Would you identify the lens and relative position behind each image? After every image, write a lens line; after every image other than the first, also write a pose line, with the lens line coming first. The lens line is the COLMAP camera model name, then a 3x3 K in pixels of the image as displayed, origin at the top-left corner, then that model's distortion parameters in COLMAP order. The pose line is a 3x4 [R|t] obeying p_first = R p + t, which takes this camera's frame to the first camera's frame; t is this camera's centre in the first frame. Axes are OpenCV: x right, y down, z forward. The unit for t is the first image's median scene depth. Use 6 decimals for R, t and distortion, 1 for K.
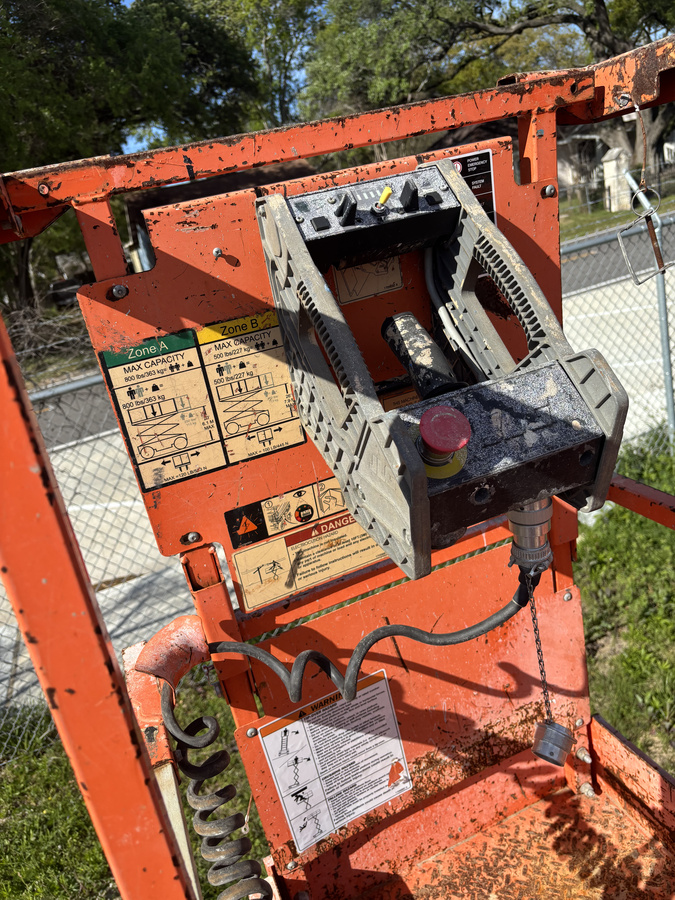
lens RADIAL K [[686.2, 0, 334.9], [0, 686.2, 442.6], [0, 0, 1]] dist [0.023598, -0.008559]
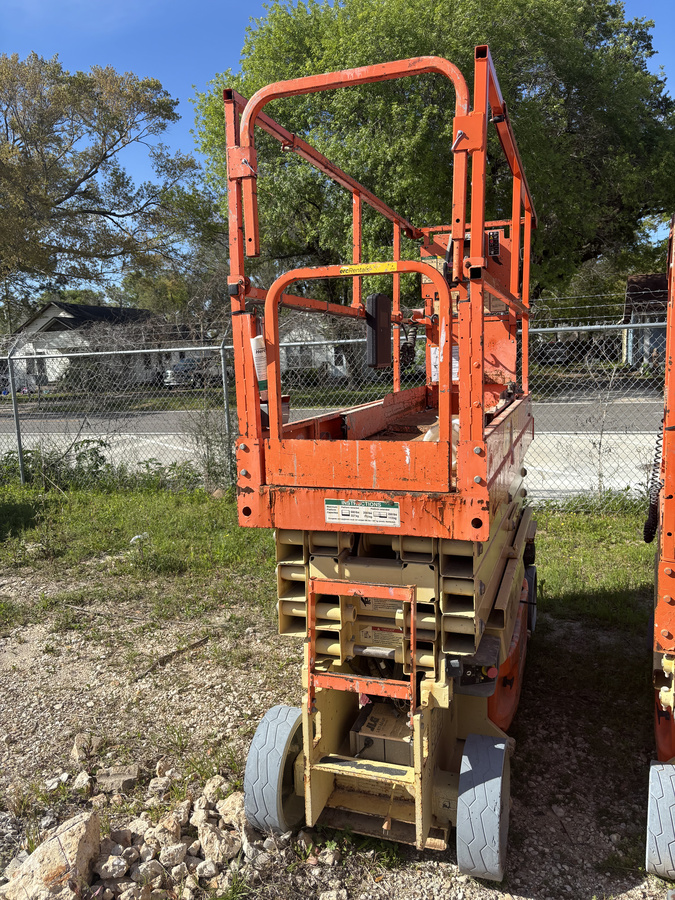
lens RADIAL K [[686.2, 0, 334.9], [0, 686.2, 442.6], [0, 0, 1]] dist [0.023598, -0.008559]
pose [[0.760834, 0.261891, -0.593755, 2.110570], [-0.324163, 0.946000, 0.001877, 1.120254], [0.562184, 0.191045, 0.804644, -2.713881]]
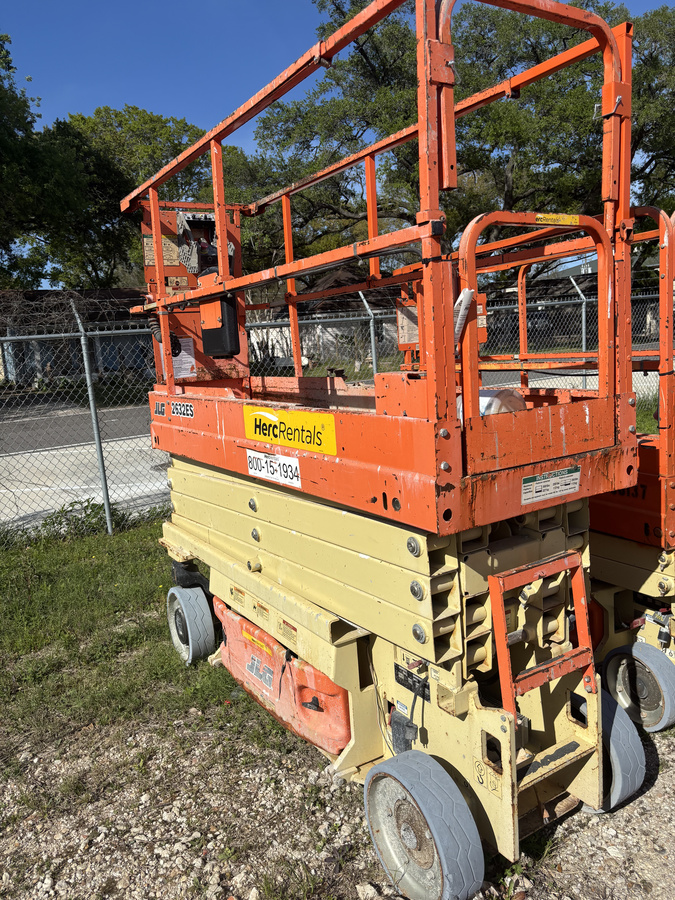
lens RADIAL K [[686.2, 0, 334.9], [0, 686.2, 442.6], [0, 0, 1]] dist [0.023598, -0.008559]
pose [[0.972607, 0.111301, 0.204078, 0.124438], [-0.068583, 0.976236, -0.205571, 1.591187], [-0.222109, 0.185944, 0.957127, -2.688783]]
